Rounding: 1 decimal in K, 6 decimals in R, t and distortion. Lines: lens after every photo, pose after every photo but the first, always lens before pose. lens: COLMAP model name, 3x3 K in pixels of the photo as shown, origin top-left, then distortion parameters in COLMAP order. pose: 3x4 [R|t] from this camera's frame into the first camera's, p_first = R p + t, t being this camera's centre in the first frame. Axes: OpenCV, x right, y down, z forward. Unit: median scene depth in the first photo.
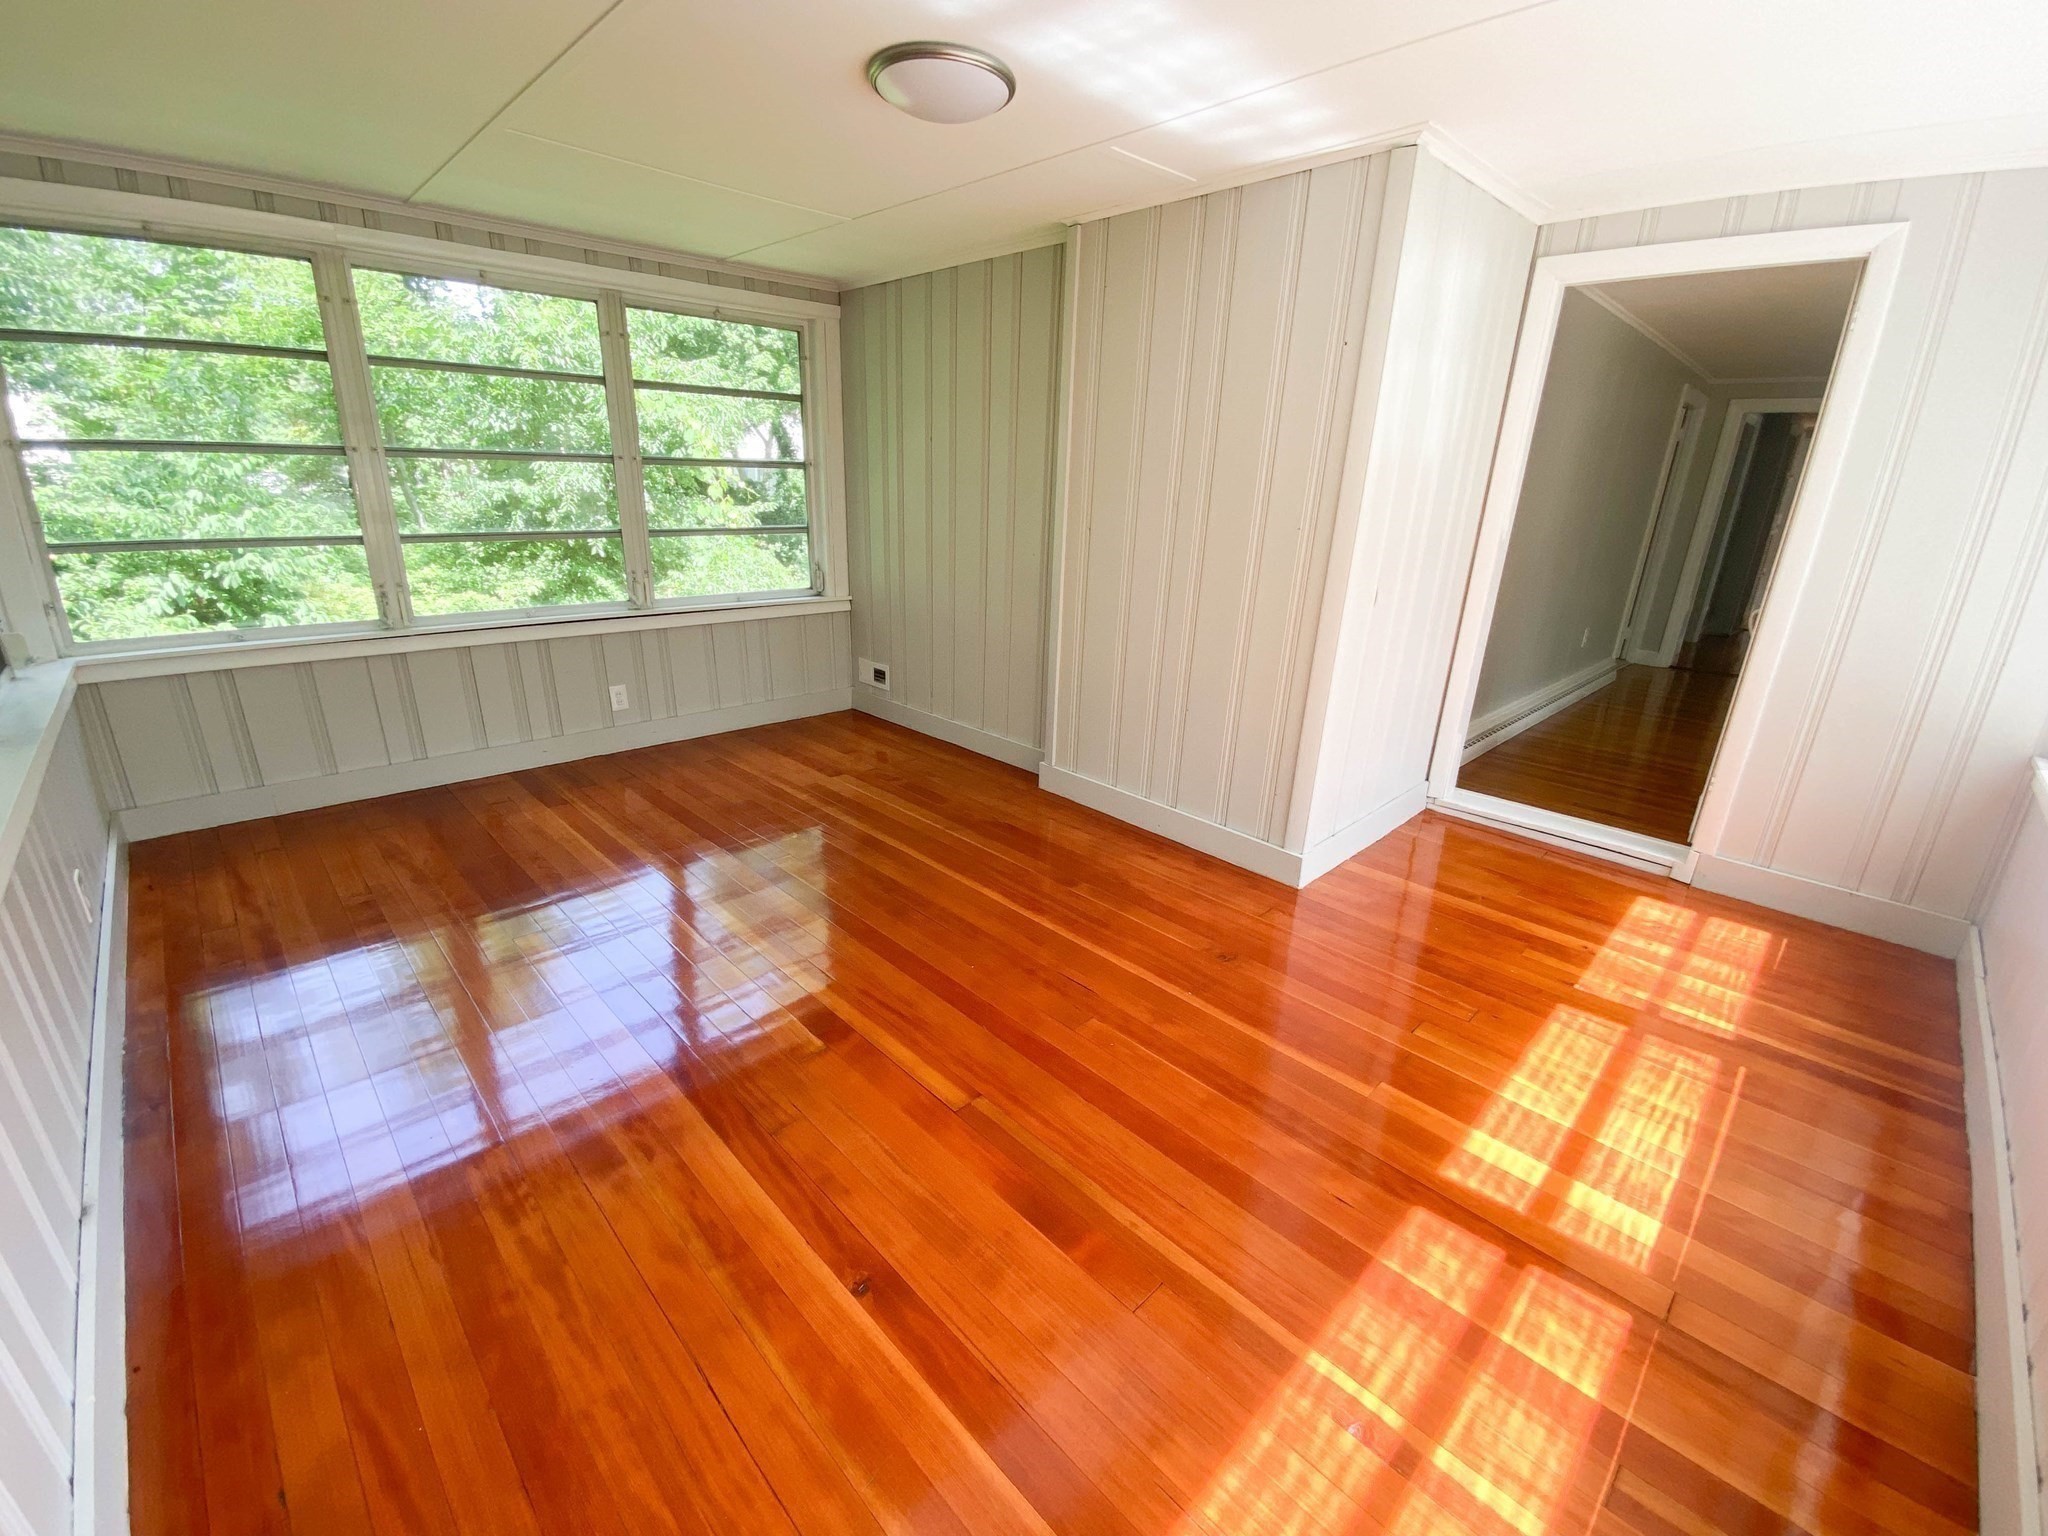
lens RADIAL K [[836.0, 0, 1017.0], [0, 836.0, 757.4], [0, 0, 1]] dist [0.007712, -0.010517]
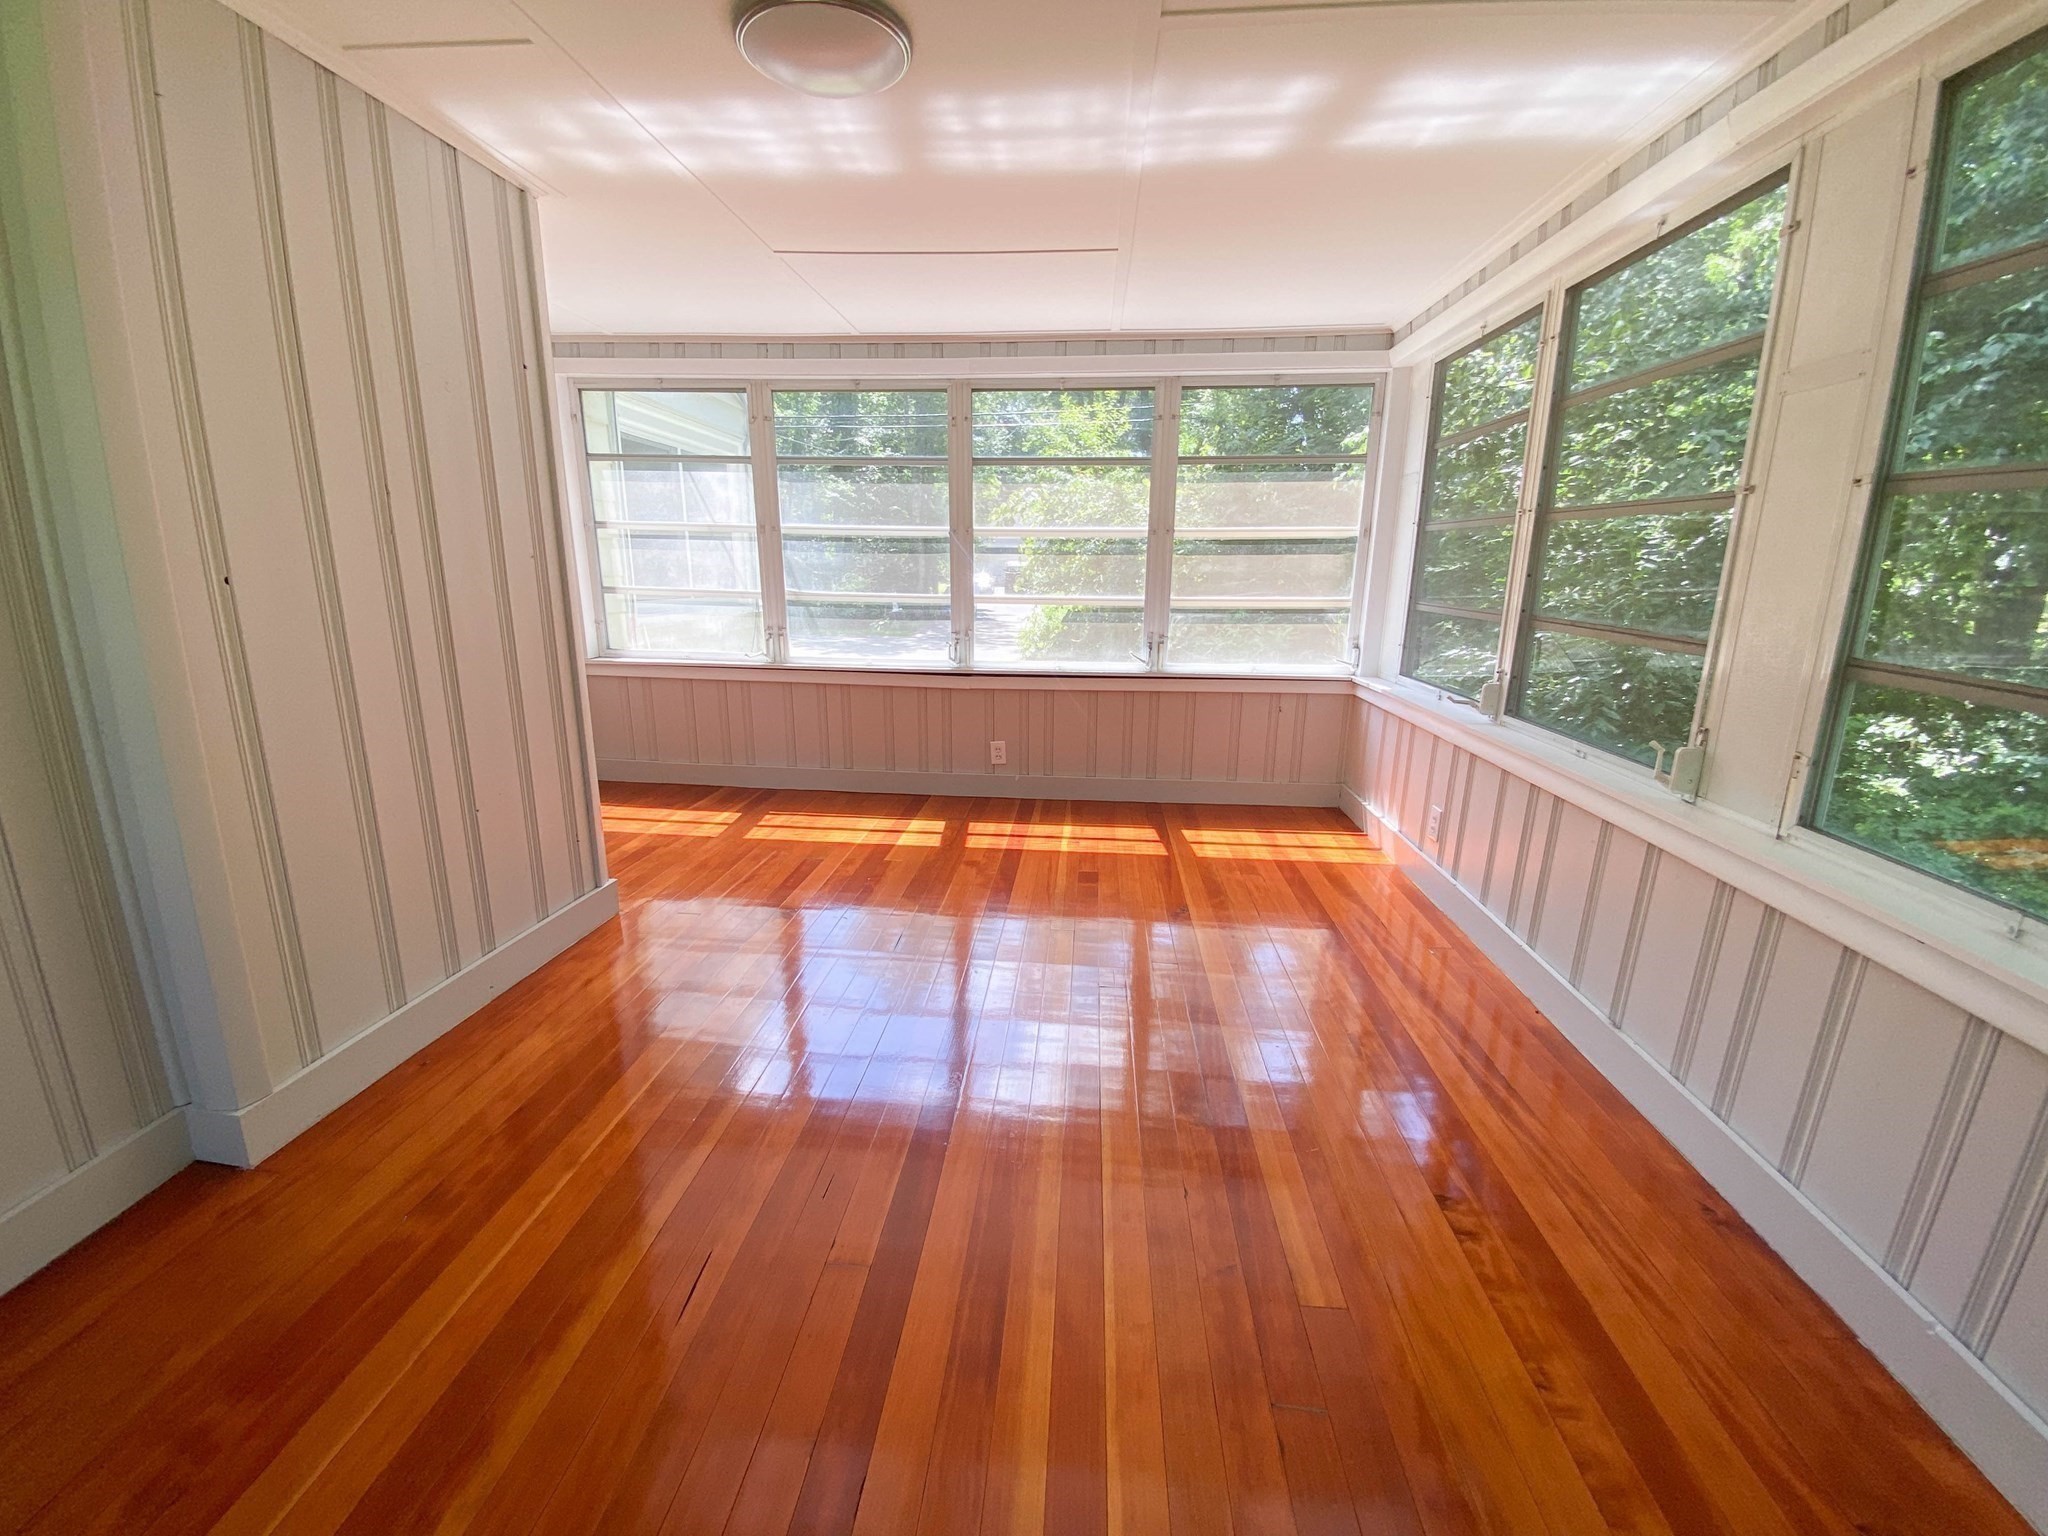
lens RADIAL K [[836.0, 0, 1014.0], [0, 836.0, 764.6], [0, 0, 1]] dist [0.007712, -0.010517]
pose [[-0.644196, -0.218663, 0.732938, -0.654616], [0.207358, 0.872448, 0.442535, -0.337615], [-0.736216, 0.437060, -0.516686, 1.071701]]
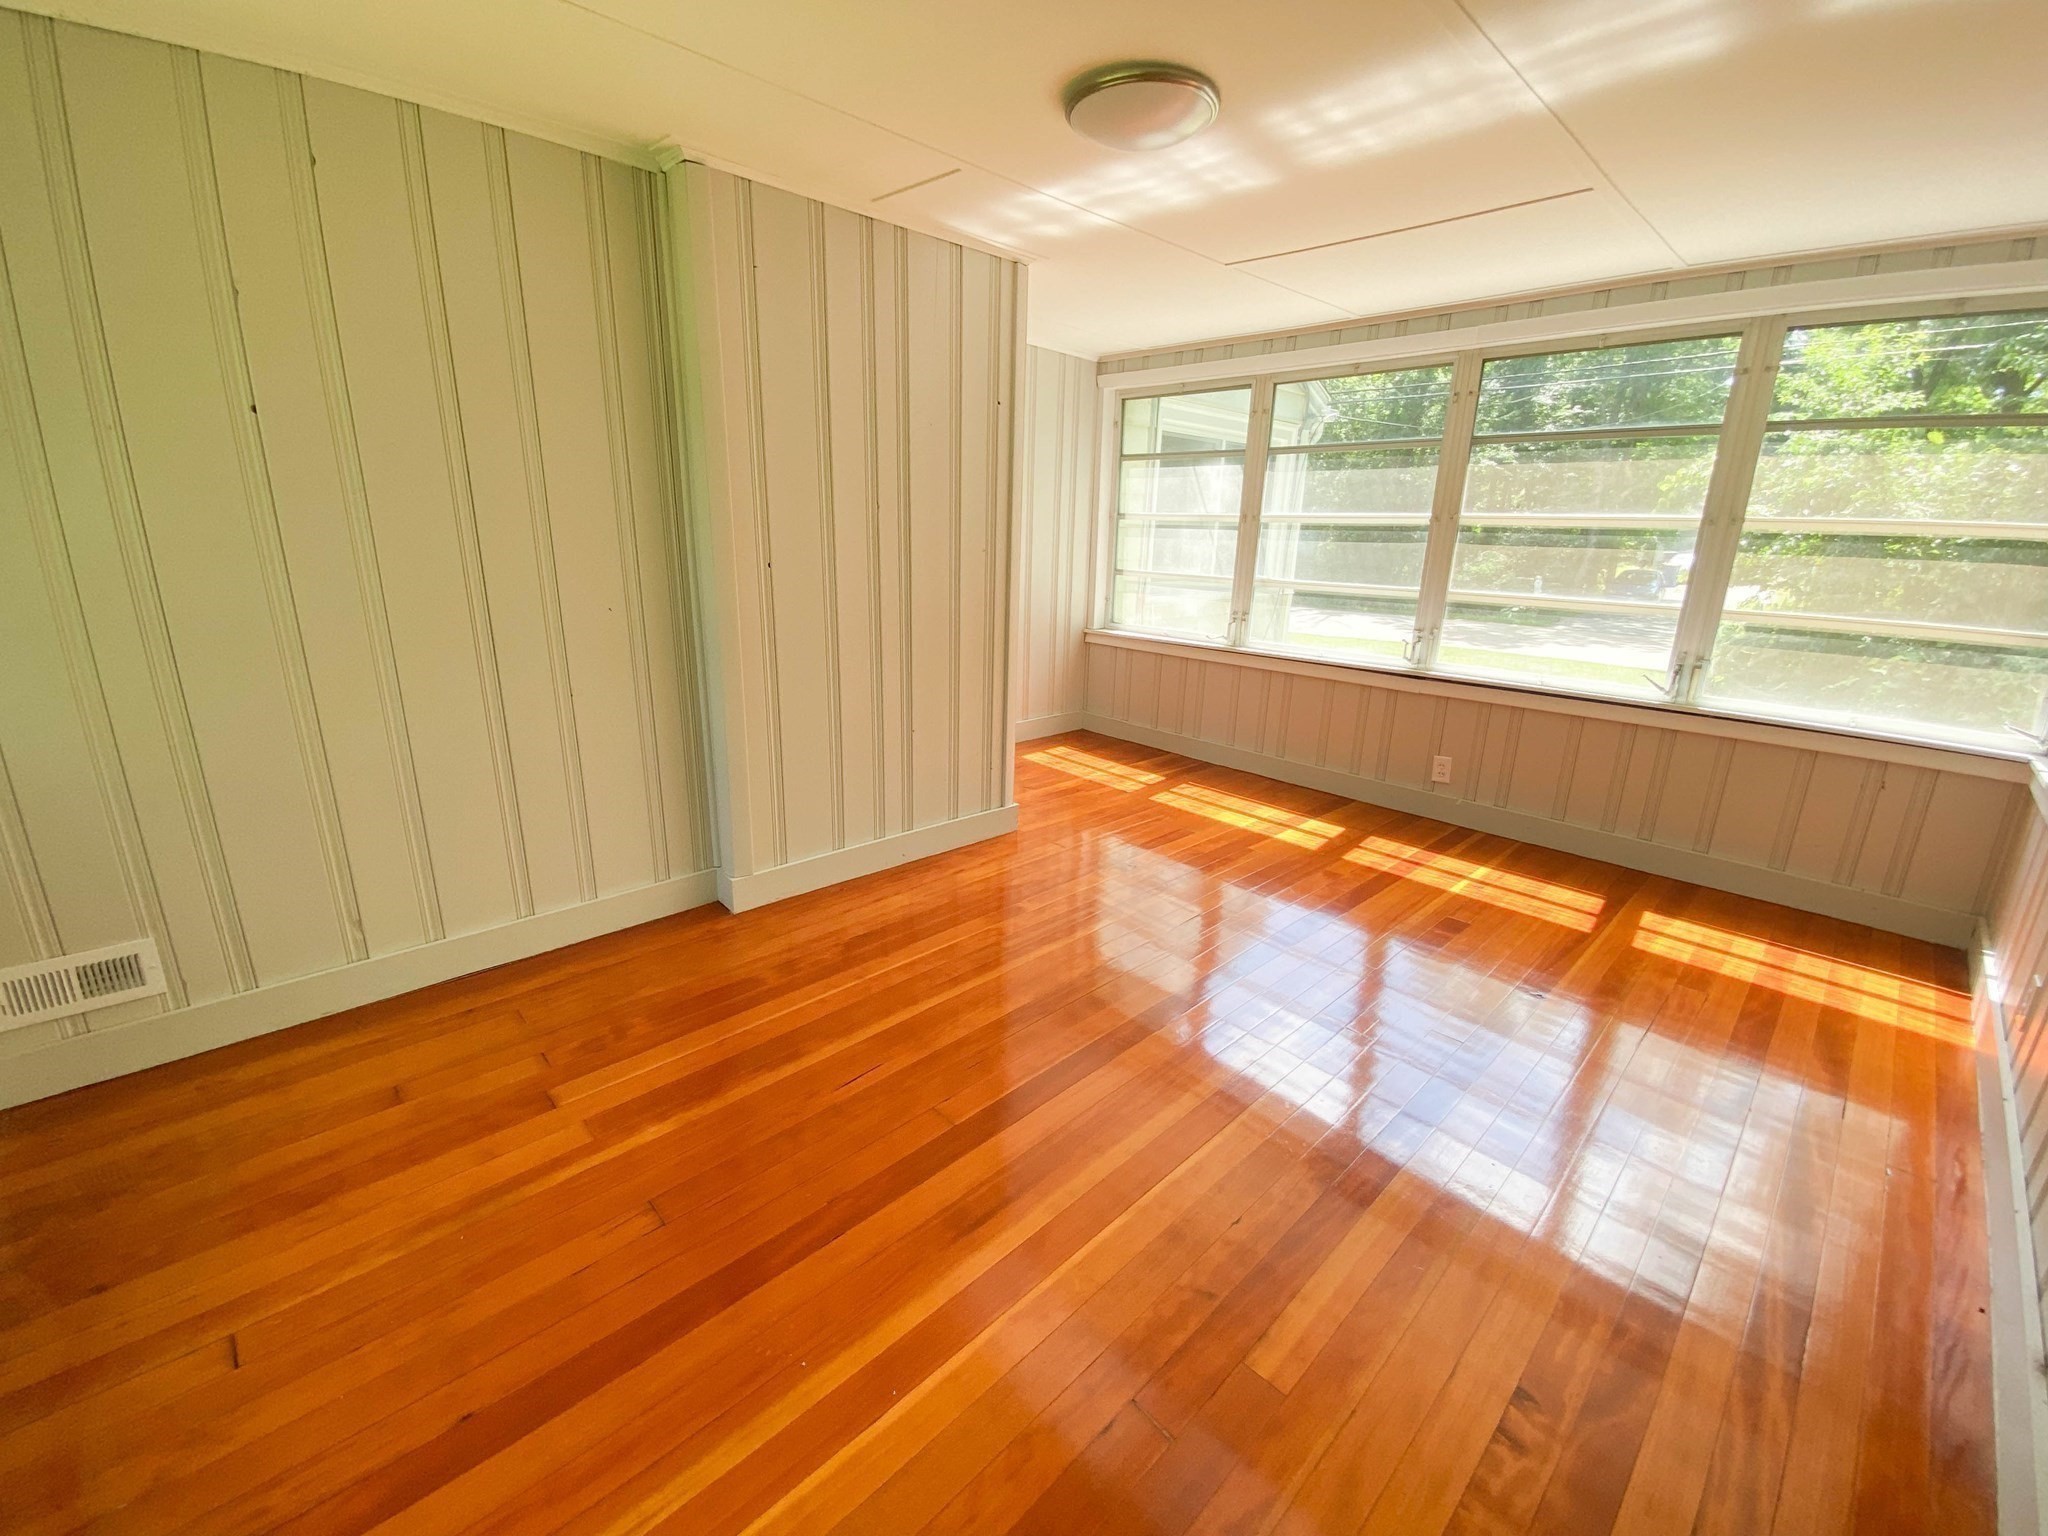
lens RADIAL K [[836.0, 0, 1012.2], [0, 836.0, 761.4], [0, 0, 1]] dist [0.007712, -0.010517]
pose [[0.019523, -0.303079, 0.952765, -0.816289], [0.289177, 0.913929, 0.284799, -0.293325], [-0.957077, 0.269957, 0.105486, 0.826952]]
